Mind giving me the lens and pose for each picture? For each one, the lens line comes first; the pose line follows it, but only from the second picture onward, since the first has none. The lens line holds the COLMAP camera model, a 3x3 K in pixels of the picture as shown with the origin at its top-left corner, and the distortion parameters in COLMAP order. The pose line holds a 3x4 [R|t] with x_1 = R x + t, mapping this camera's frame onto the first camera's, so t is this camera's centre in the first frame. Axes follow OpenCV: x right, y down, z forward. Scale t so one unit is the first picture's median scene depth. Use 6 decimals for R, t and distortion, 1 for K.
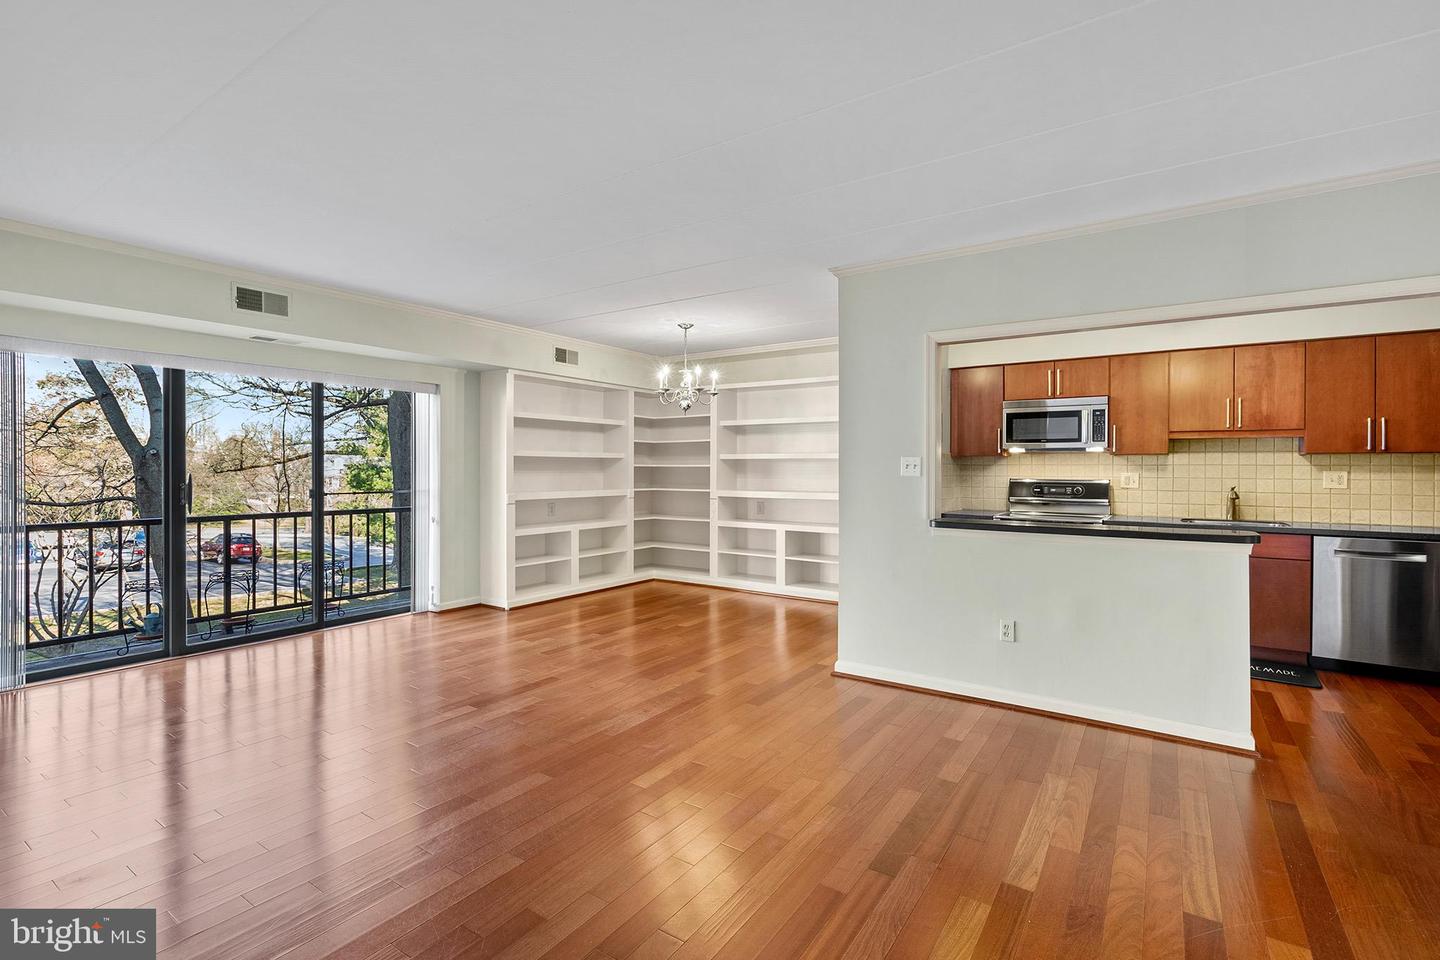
lens RADIAL K [[668.3, 0, 713.9], [0, 668.3, 473.6], [0, 0, 1]] dist [-0.001885, 0.000246]
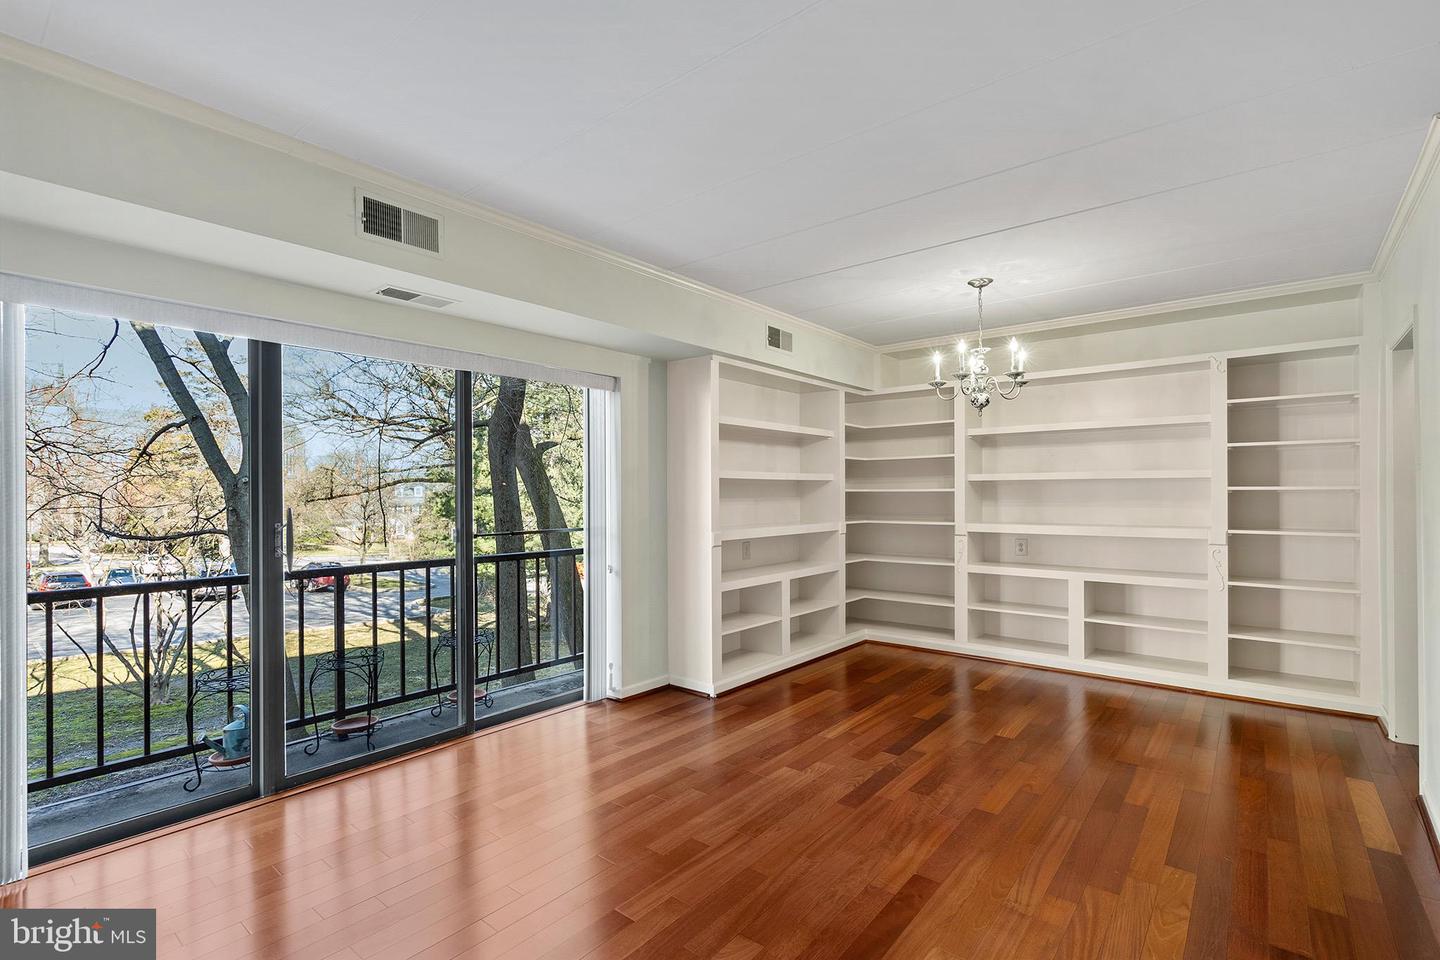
lens RADIAL K [[668.1, 0, 721.0], [0, 668.1, 496.7], [0, 0, 1]] dist [-0.001039, -0.000134]
pose [[0.996519, -0.007099, -0.083062, -0.252735], [0.006836, 0.999971, -0.003453, -0.004717], [0.083084, 0.002873, 0.996538, 0.313762]]
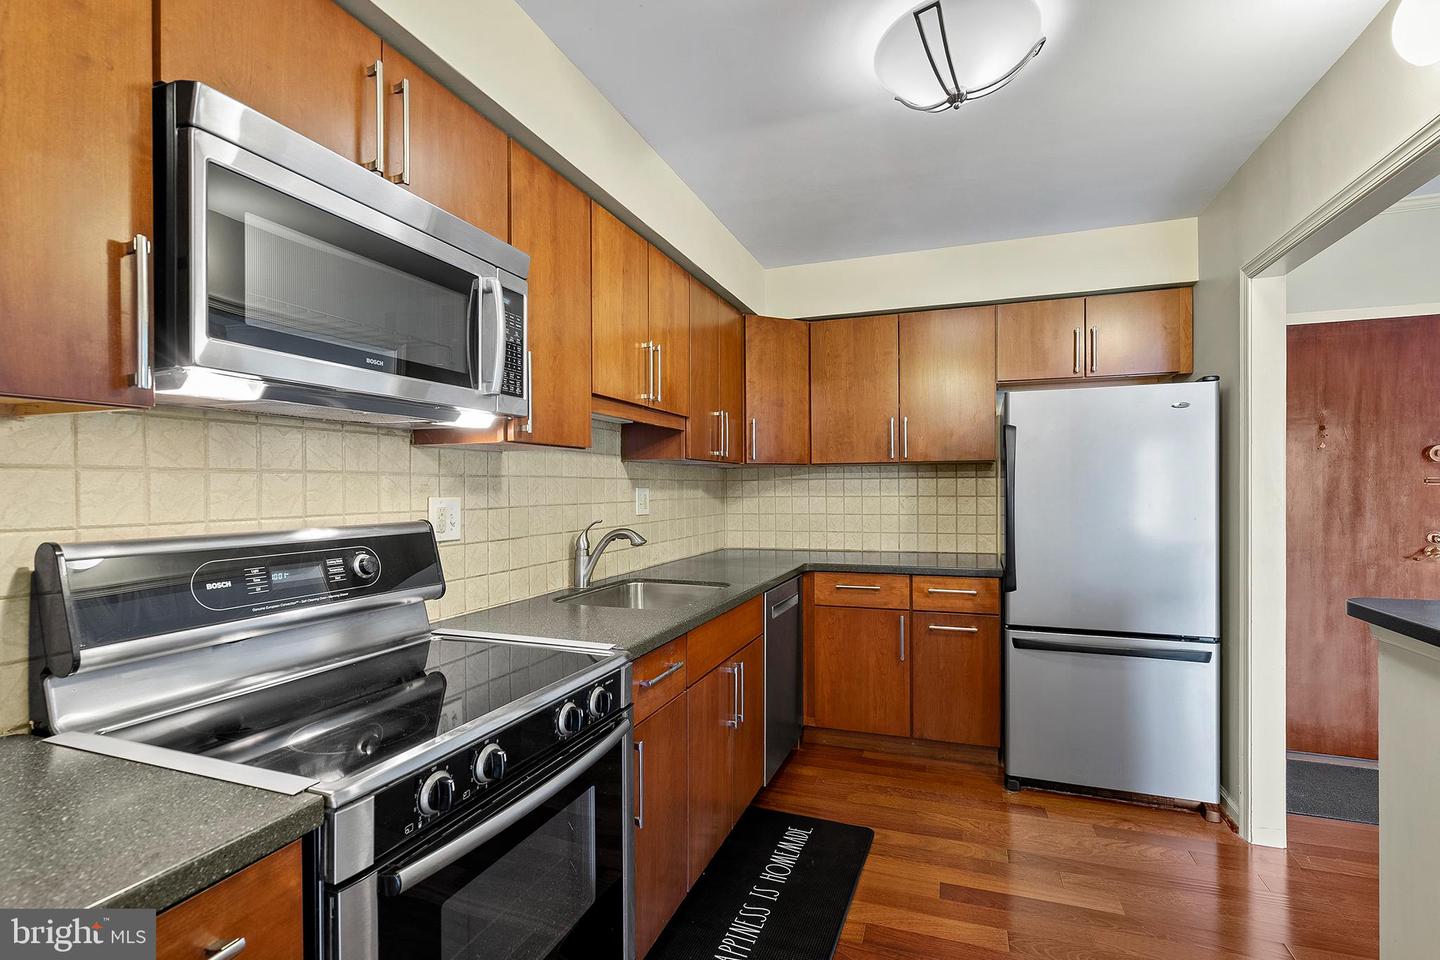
lens RADIAL K [[668.1, 0, 721.0], [0, 668.1, 496.7], [0, 0, 1]] dist [-0.001039, -0.000134]
pose [[-0.250259, -0.019512, 0.967982, 0.232273], [0.010412, 0.999685, 0.022843, -0.007607], [-0.968123, 0.015795, -0.249977, 0.883438]]
